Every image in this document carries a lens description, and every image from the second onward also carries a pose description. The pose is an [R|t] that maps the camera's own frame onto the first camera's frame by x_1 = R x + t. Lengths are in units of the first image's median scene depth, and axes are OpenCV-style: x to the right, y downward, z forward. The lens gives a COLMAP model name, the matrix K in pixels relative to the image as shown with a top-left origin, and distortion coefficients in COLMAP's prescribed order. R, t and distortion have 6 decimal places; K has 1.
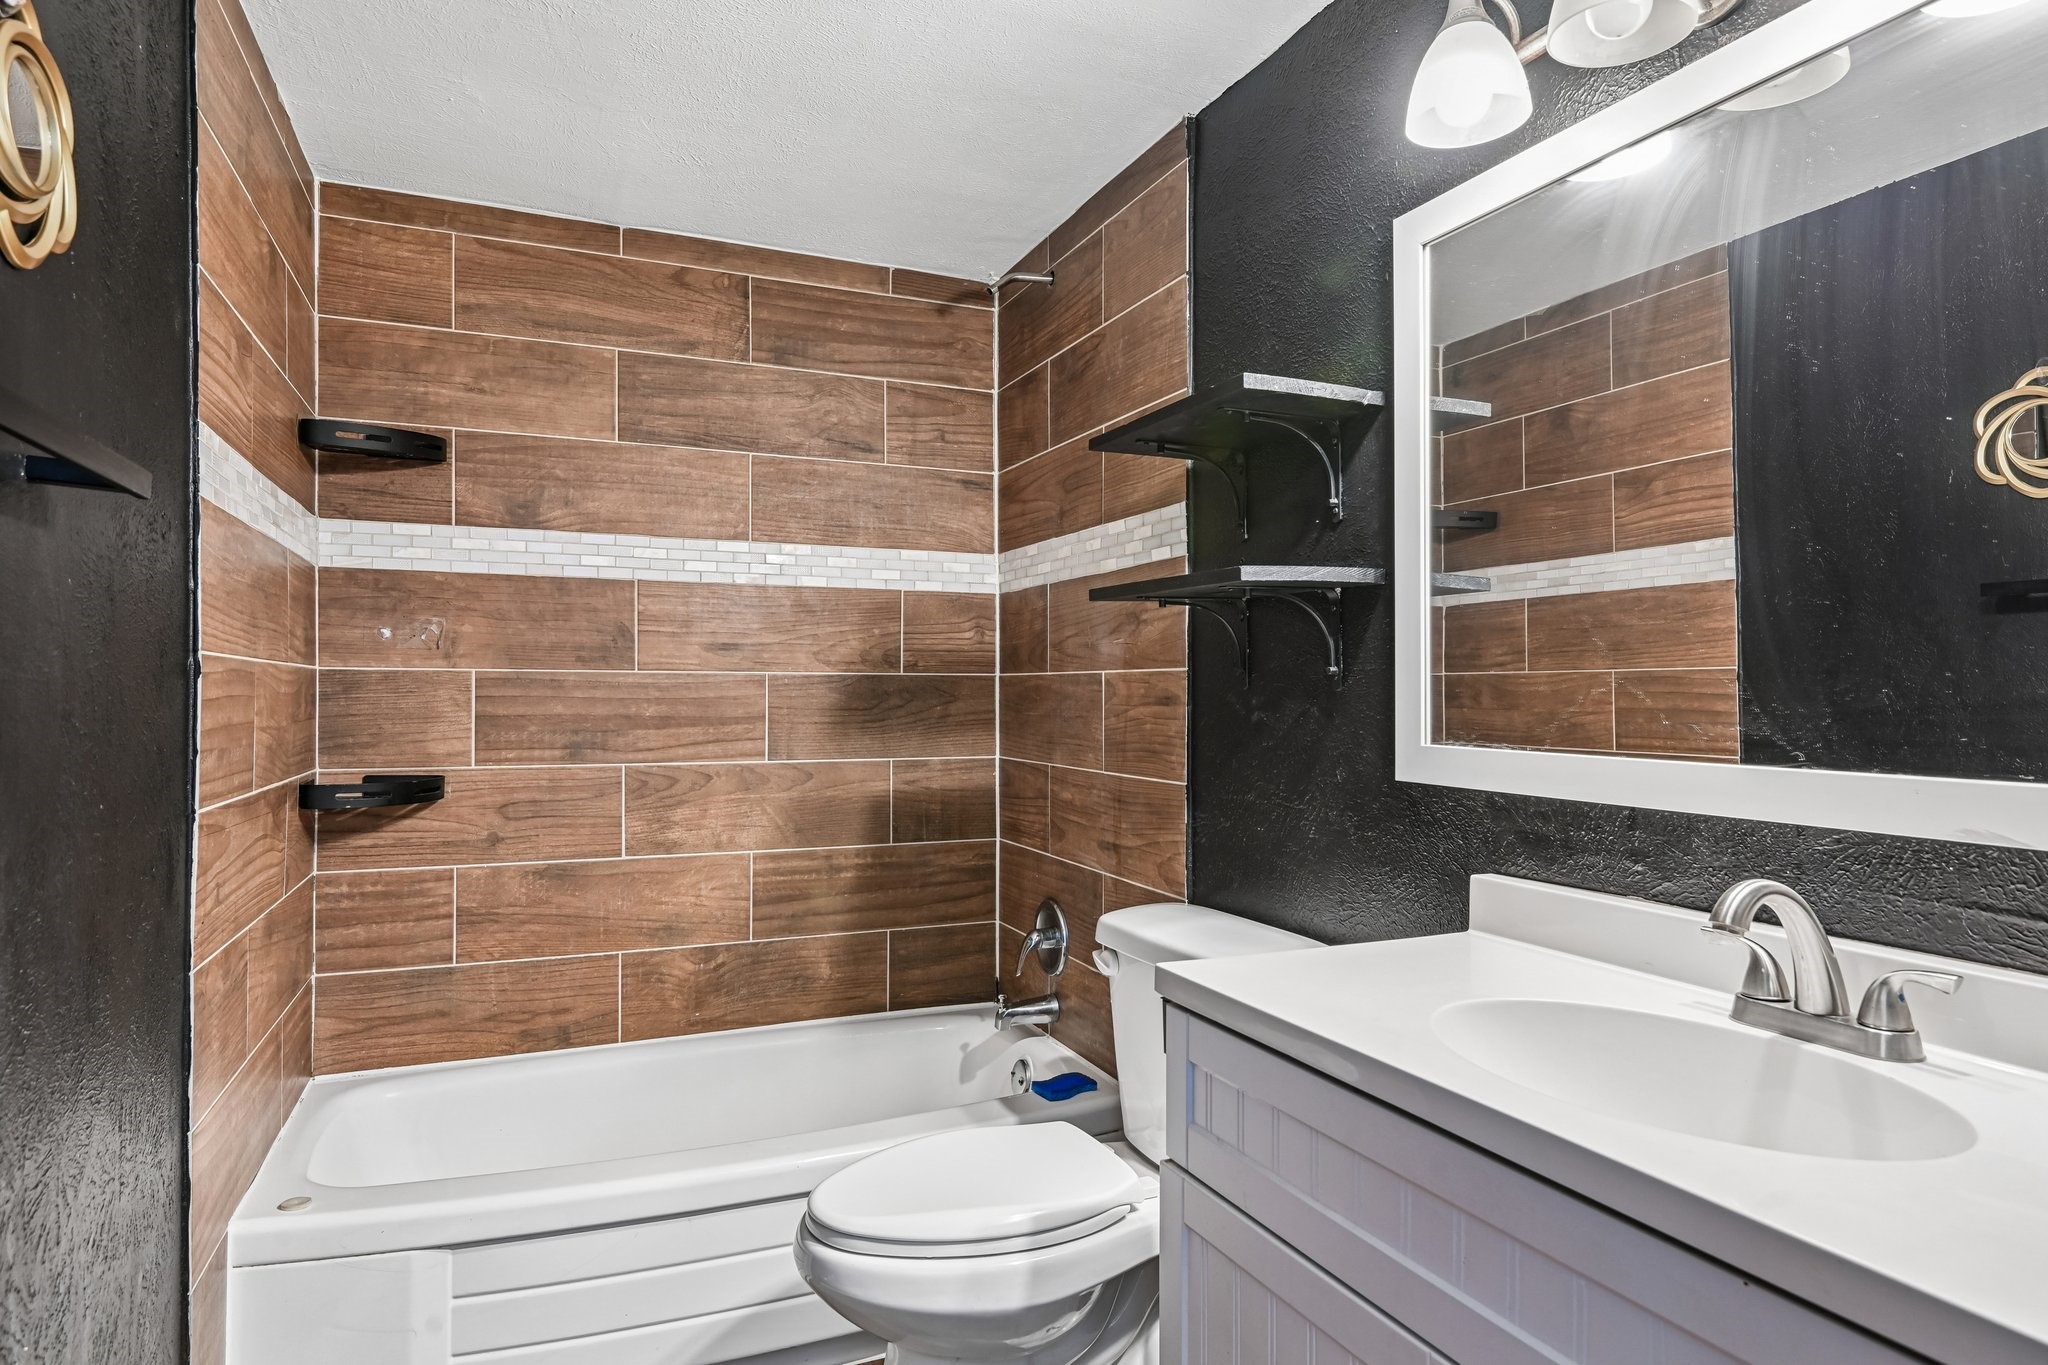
lens RADIAL K [[1164.6, 0, 1027.0], [0, 1164.6, 689.9], [0, 0, 1]] dist [0.000003, 0.000292]
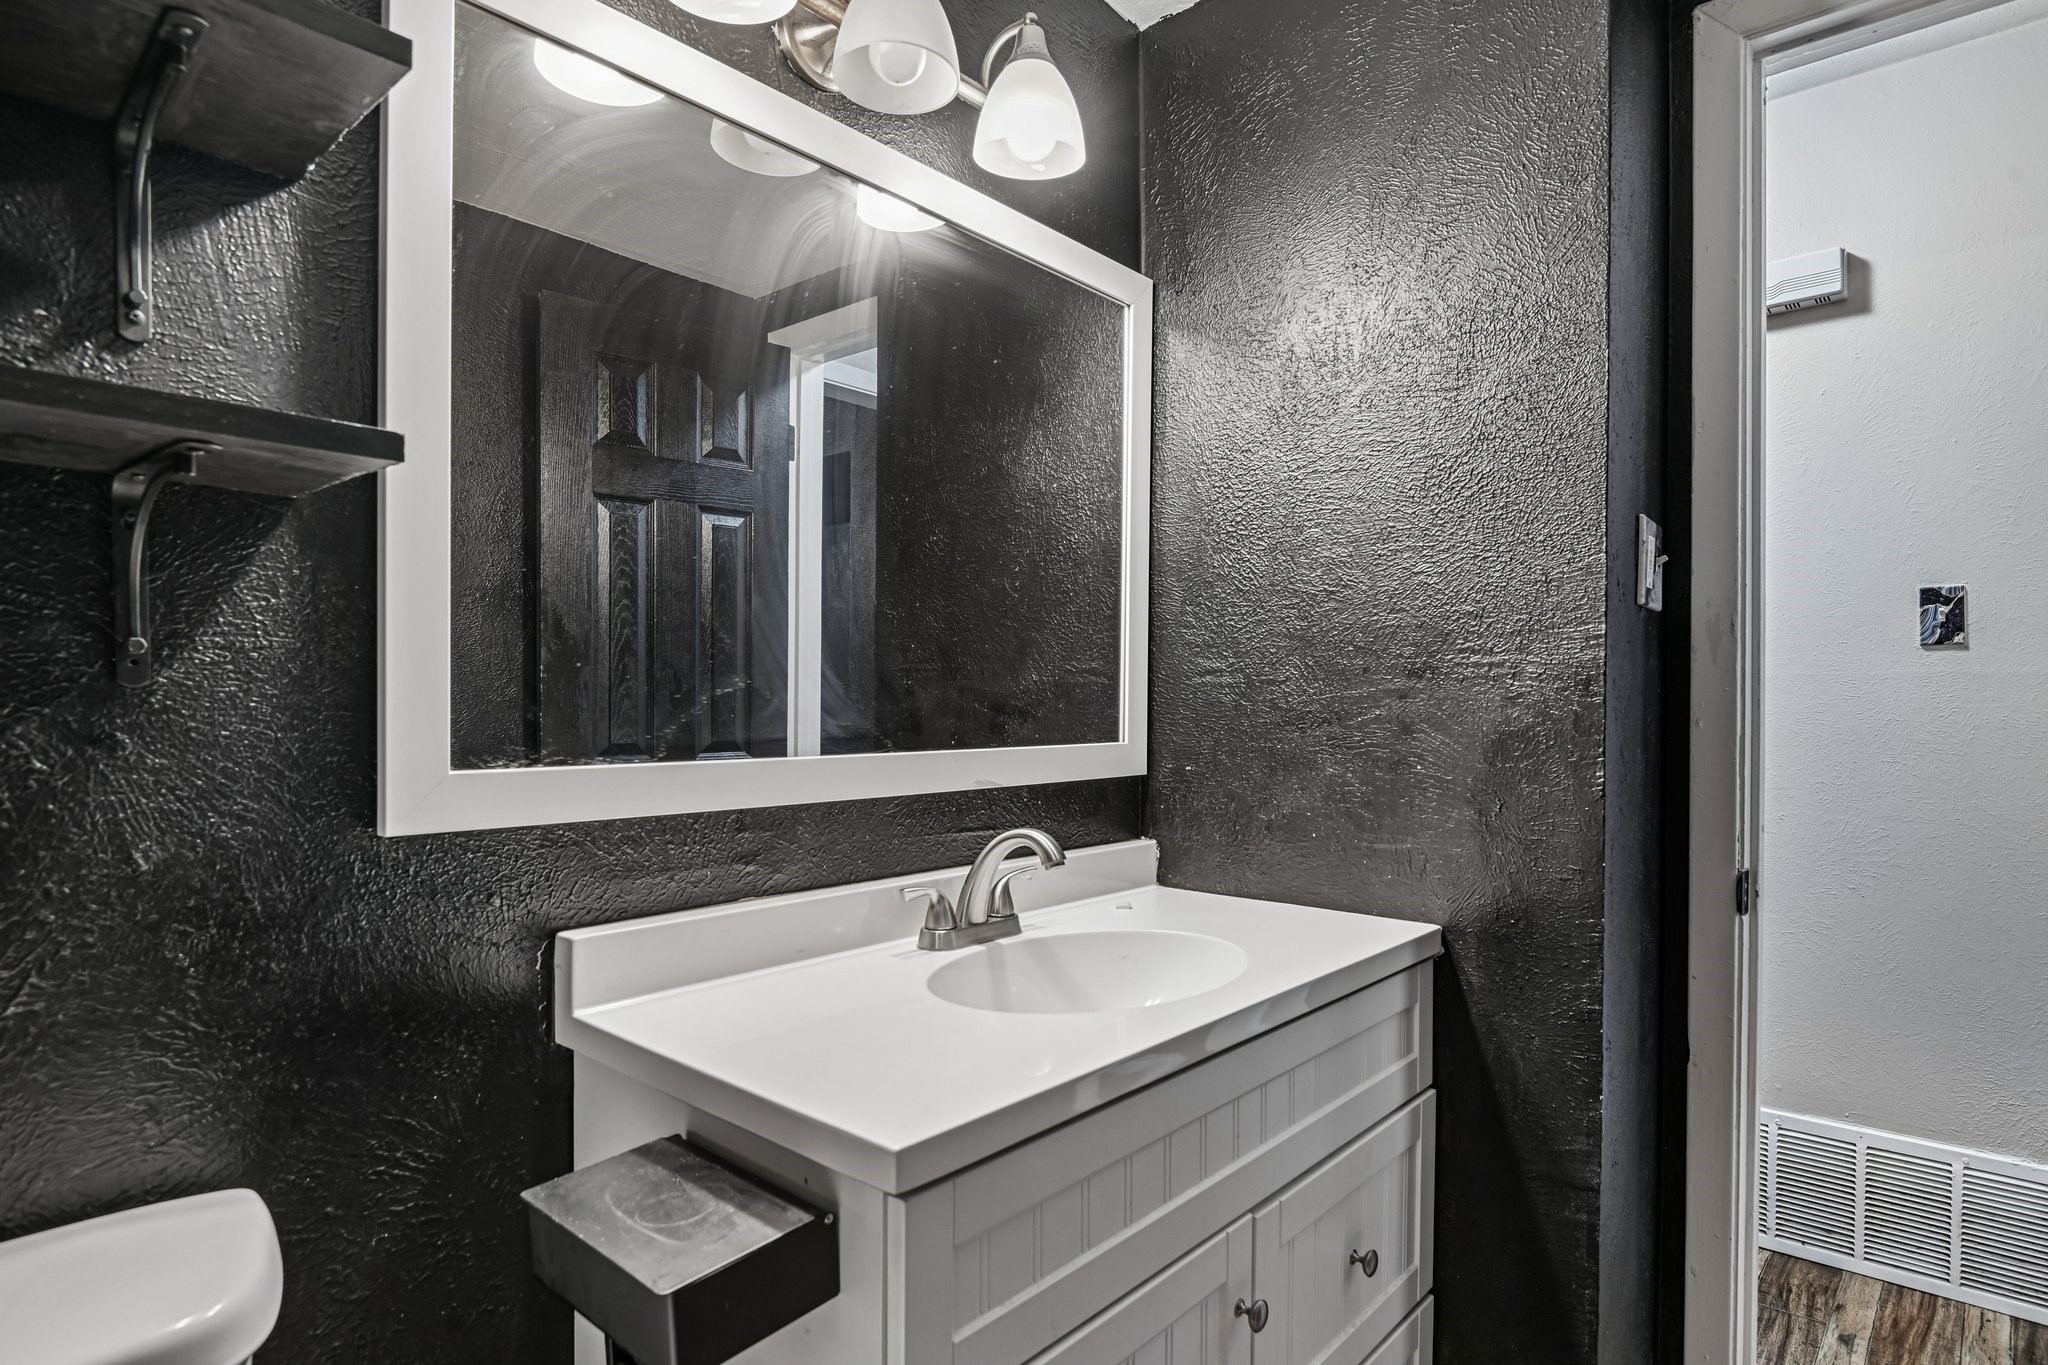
lens RADIAL K [[1078.4, 0, 1027.4], [0, 1078.4, 704.7], [0, 0, 1]] dist [0.018467, -0.018729]
pose [[-0.416967, -0.005030, 0.908907, -0.424325], [-0.001913, 0.999987, 0.004657, 0.007428], [-0.908919, 0.000203, -0.416972, 1.188184]]
